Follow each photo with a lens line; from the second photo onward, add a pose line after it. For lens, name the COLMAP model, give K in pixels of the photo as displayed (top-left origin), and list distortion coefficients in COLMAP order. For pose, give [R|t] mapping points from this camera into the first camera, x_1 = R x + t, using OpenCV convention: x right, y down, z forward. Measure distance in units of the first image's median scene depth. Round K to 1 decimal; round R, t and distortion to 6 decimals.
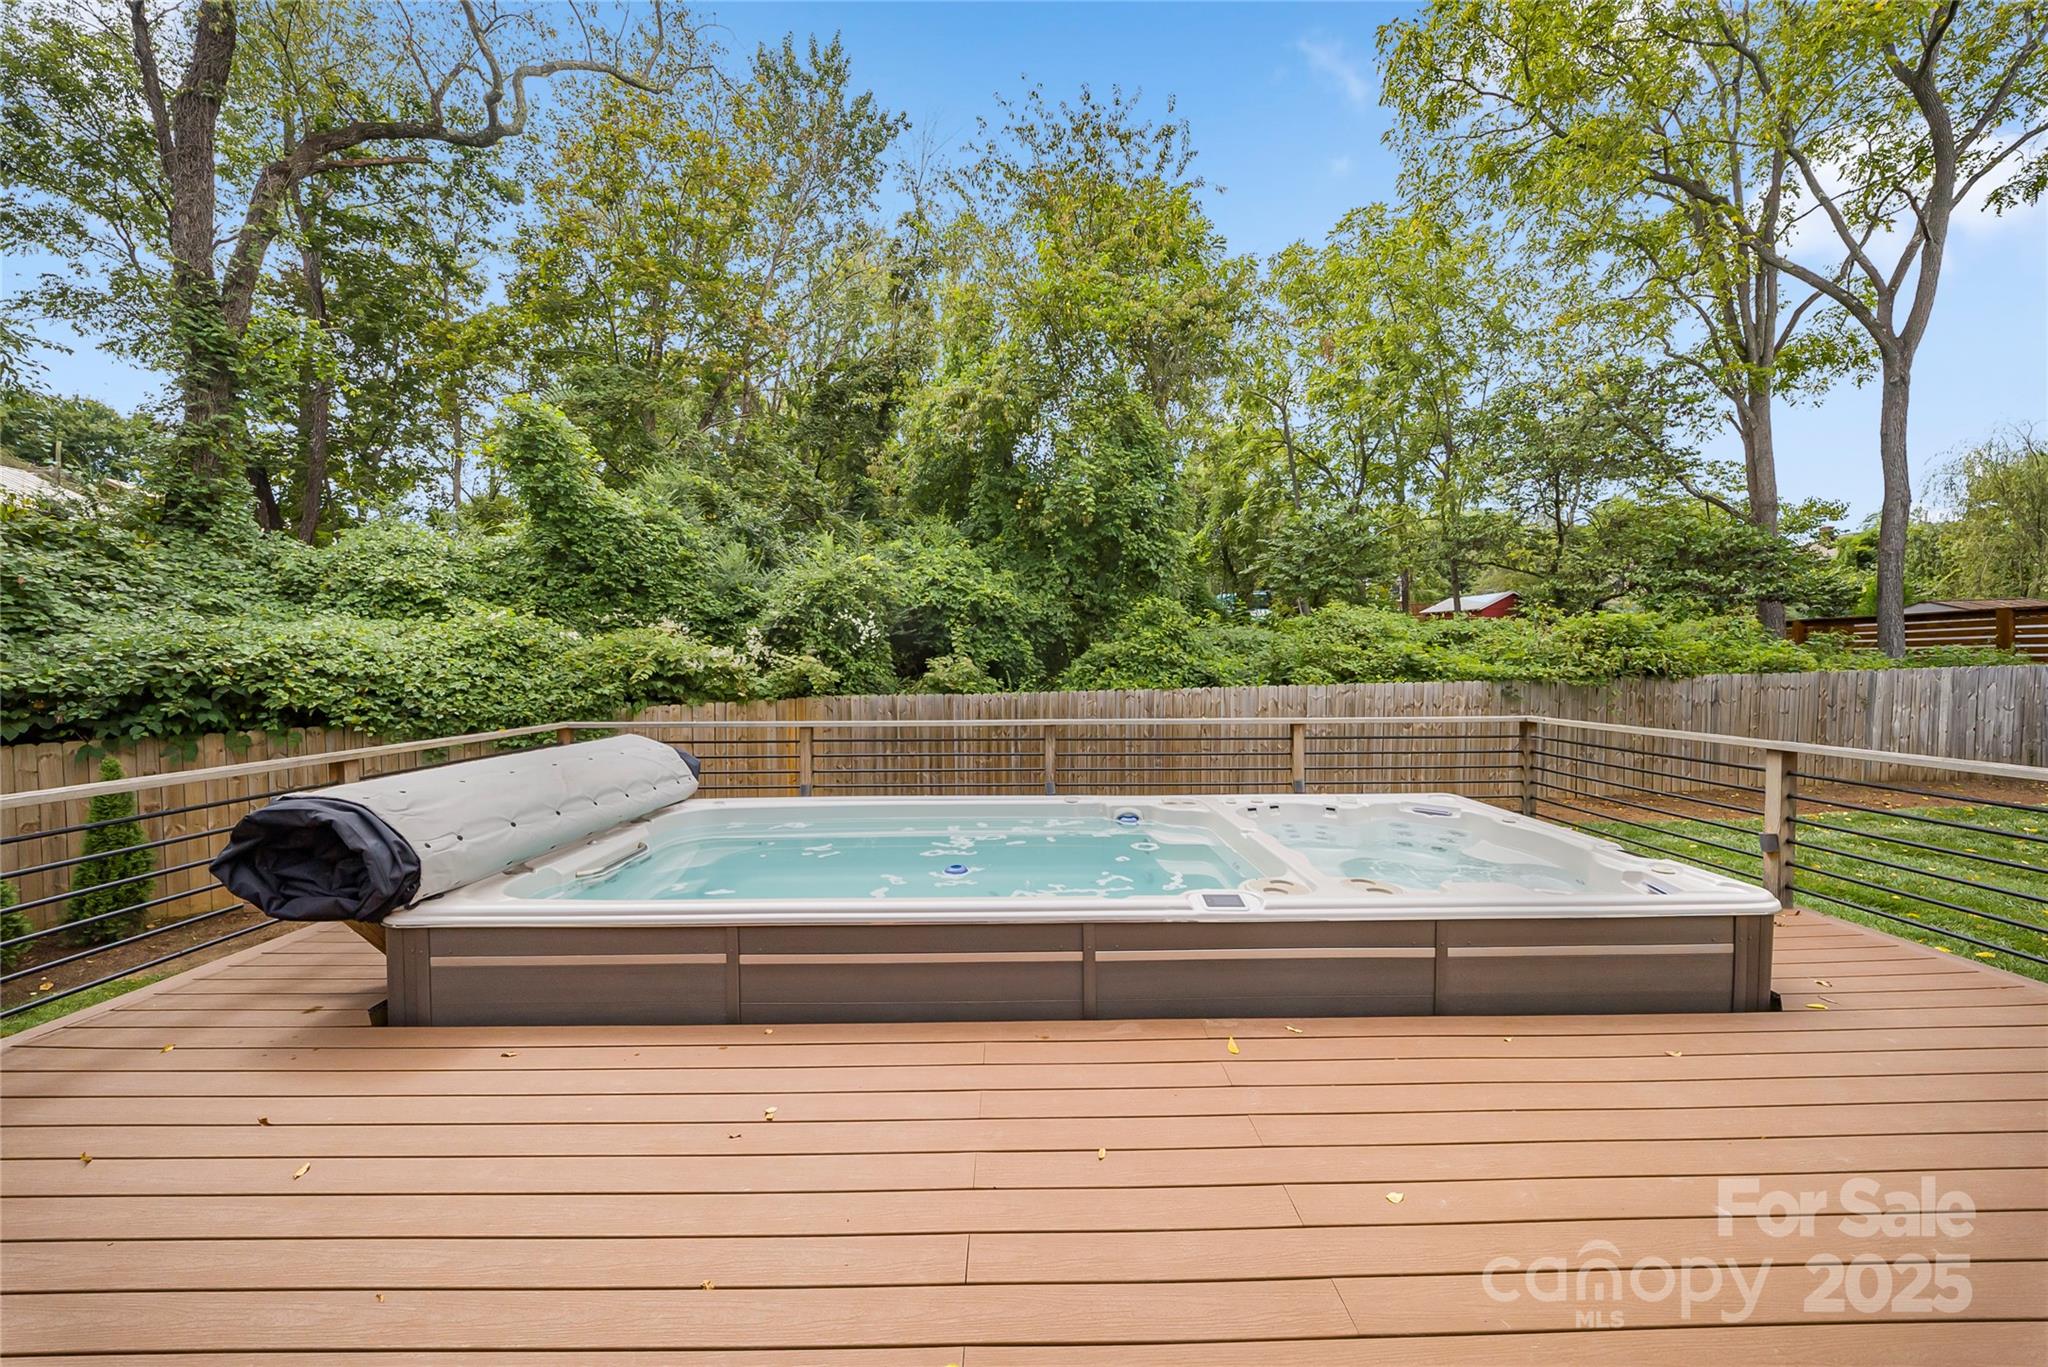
lens RADIAL K [[725.9, 0, 1037.7], [0, 725.9, 678.4], [0, 0, 1]] dist [-0.000258, -0.002231]
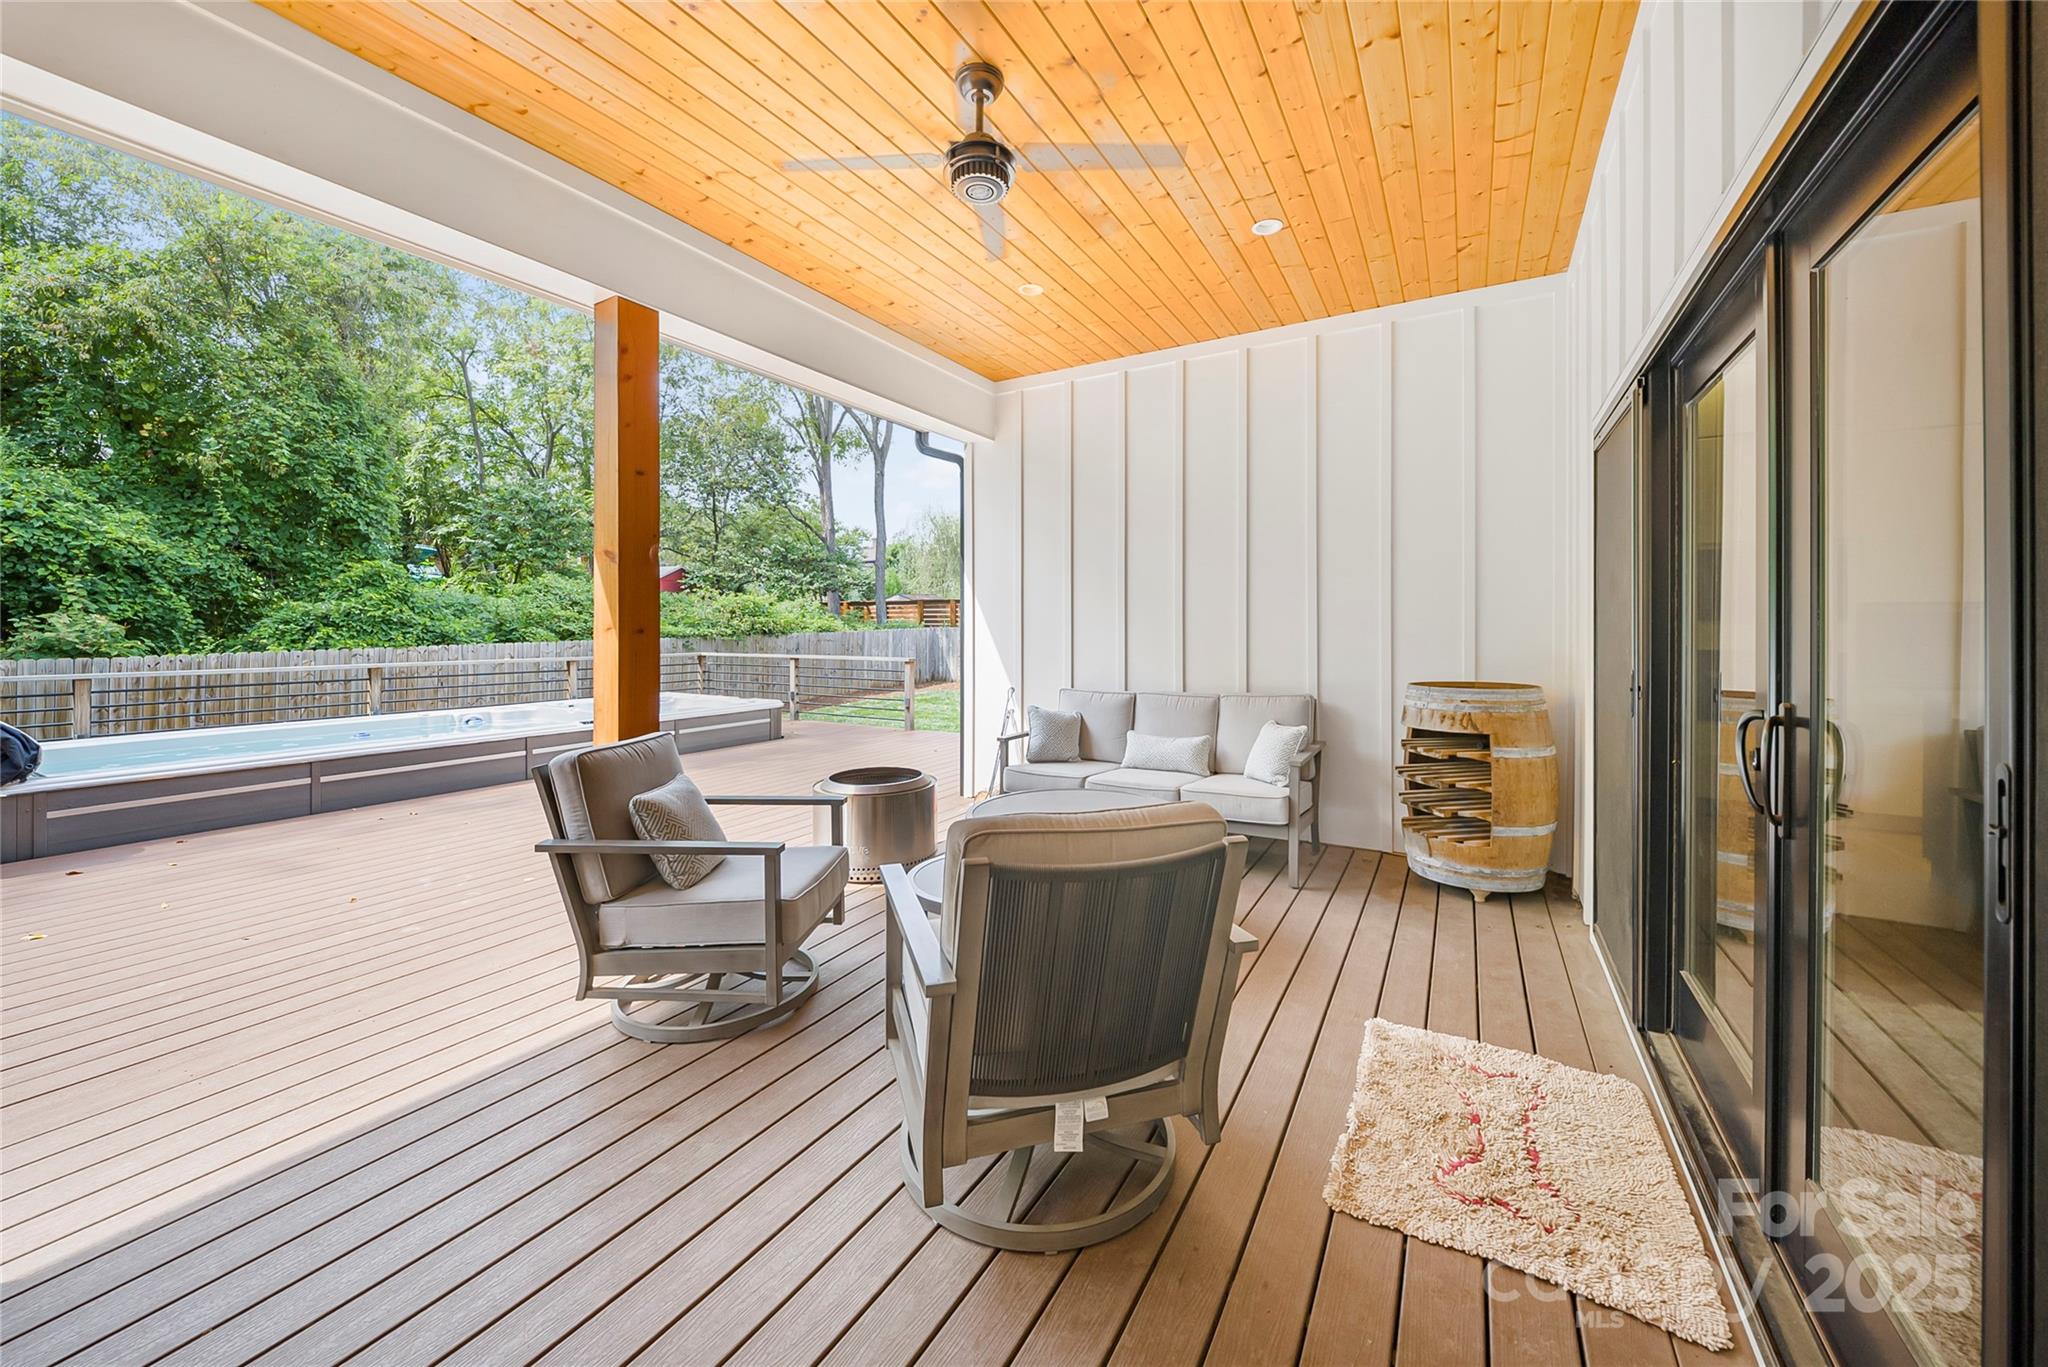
lens RADIAL K [[725.9, 0, 1019.5], [0, 725.9, 624.4], [0, 0, 1]] dist [-0.000258, -0.002231]
pose [[0.521984, 0.009020, 0.852908, -0.246866], [0.012863, 0.999747, -0.018445, 0.011733], [-0.852858, 0.020598, 0.521736, -0.334218]]
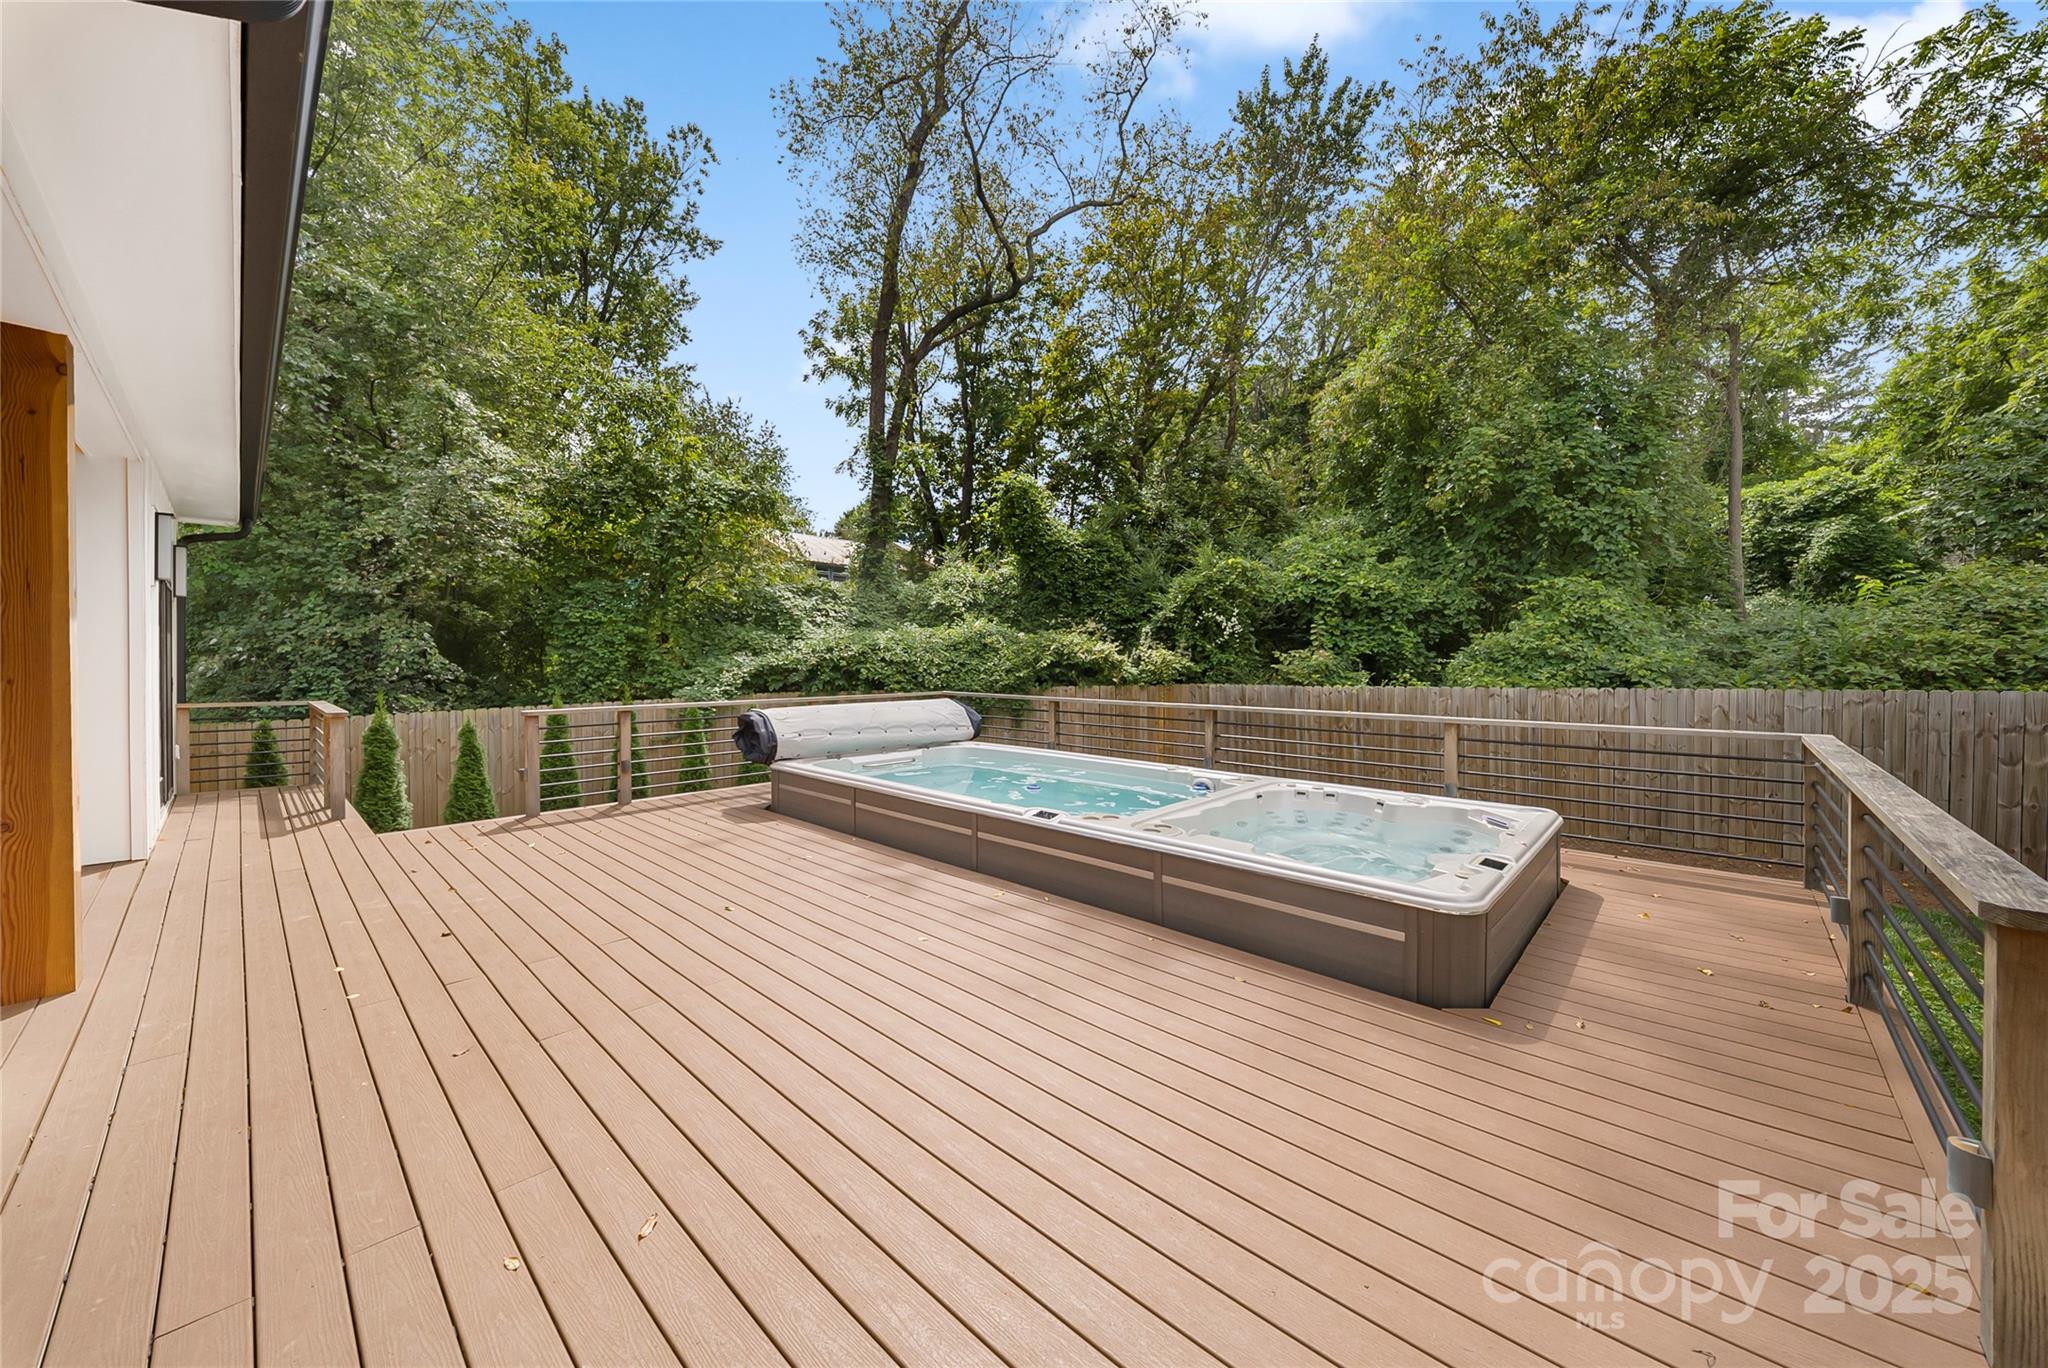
lens RADIAL K [[725.9, 0, 1024.4], [0, 725.9, 665.7], [0, 0, 1]] dist [-0.000258, -0.002231]
pose [[0.723061, 0.013822, -0.690646, 0.297558], [-0.017015, 0.999853, 0.002197, -0.001742], [0.690574, 0.010163, 0.723190, -0.029935]]
